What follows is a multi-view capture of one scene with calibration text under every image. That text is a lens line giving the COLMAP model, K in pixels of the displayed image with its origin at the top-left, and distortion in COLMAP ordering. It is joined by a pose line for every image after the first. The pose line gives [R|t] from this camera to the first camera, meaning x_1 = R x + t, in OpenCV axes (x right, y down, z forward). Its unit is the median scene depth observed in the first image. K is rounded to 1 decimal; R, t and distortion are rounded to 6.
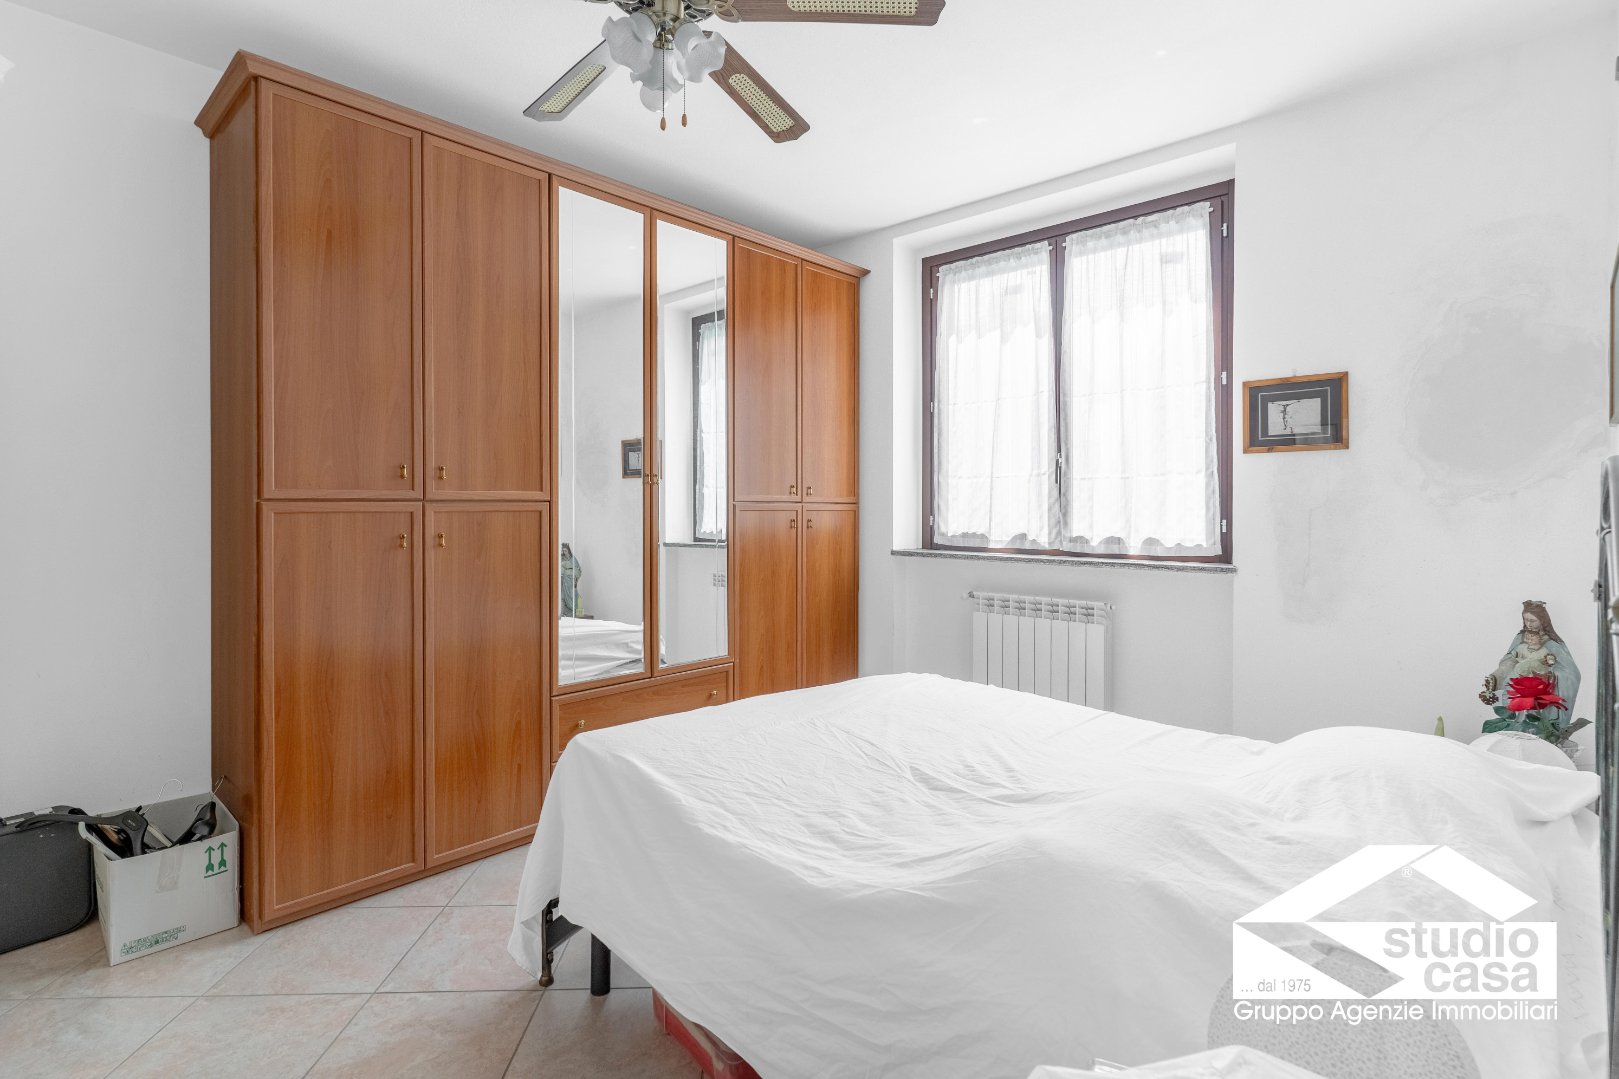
lens RADIAL K [[779.4, 0, 832.8], [0, 779.4, 557.9], [0, 0, 1]] dist [0.002201, -0.002494]
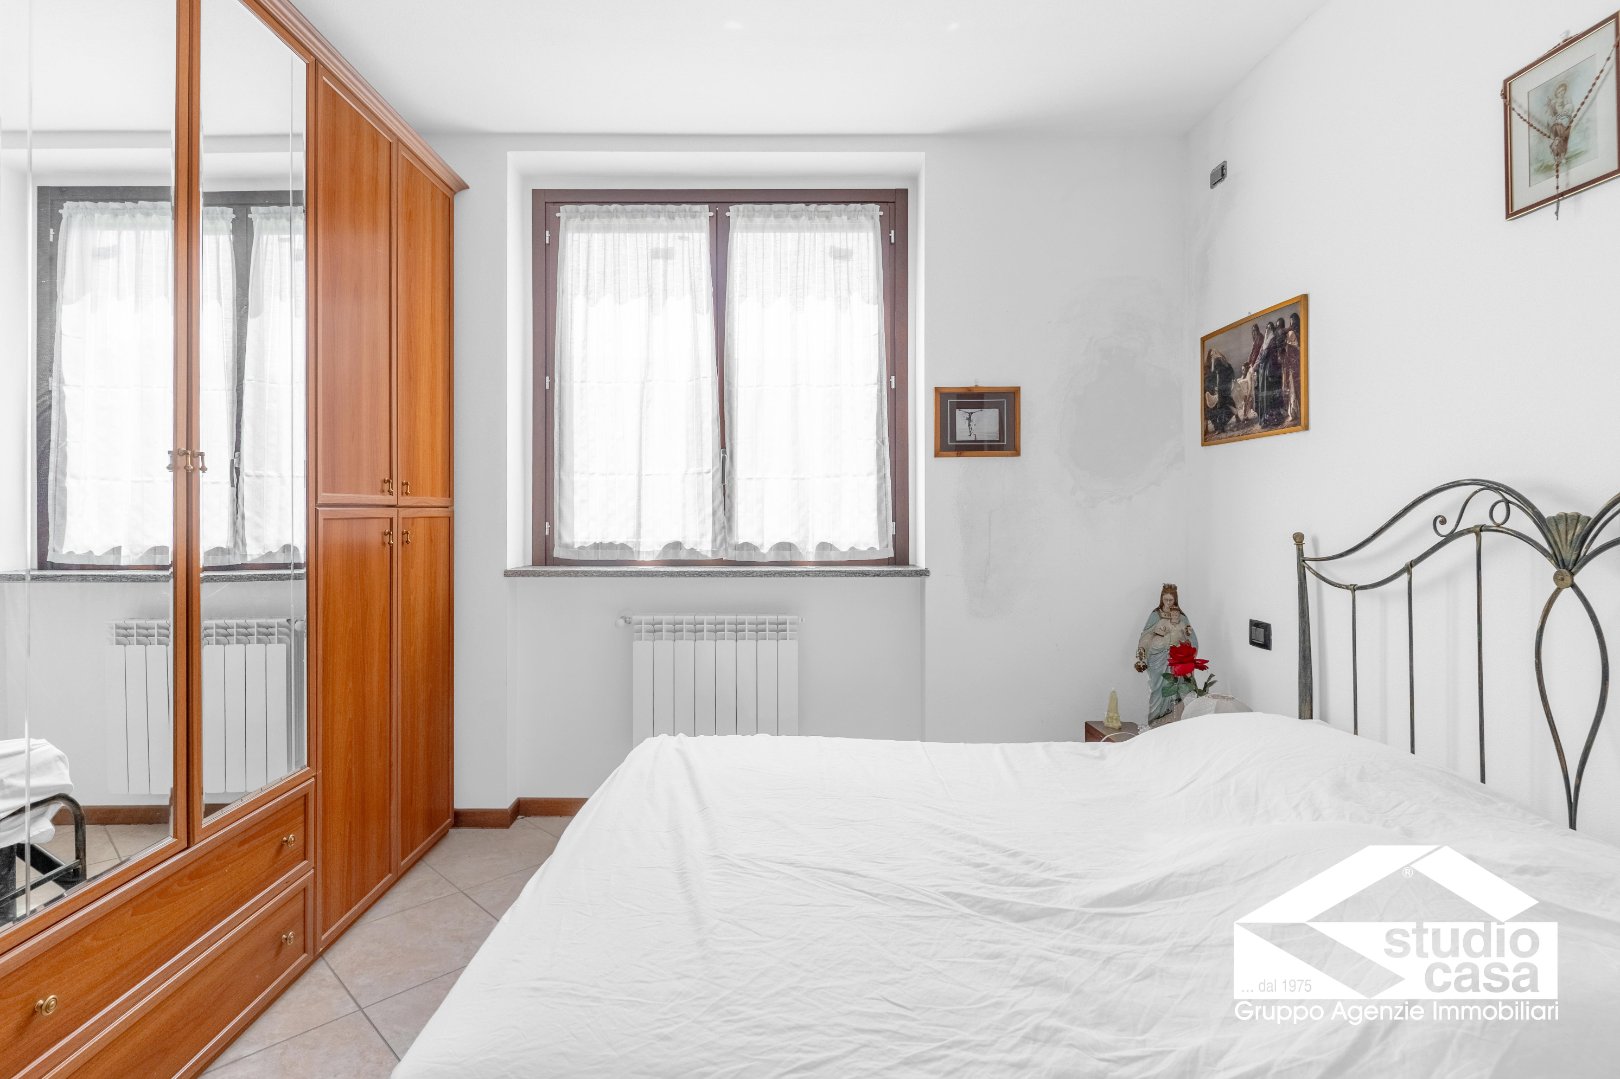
lens RADIAL K [[779.8, 0, 814.8], [0, 779.8, 528.6], [0, 0, 1]] dist [0.002201, -0.002494]
pose [[0.745322, -0.020274, 0.666397, -0.236958], [0.047756, 0.998594, -0.023030, -0.021407], [-0.664992, 0.048989, 0.745242, 0.304473]]
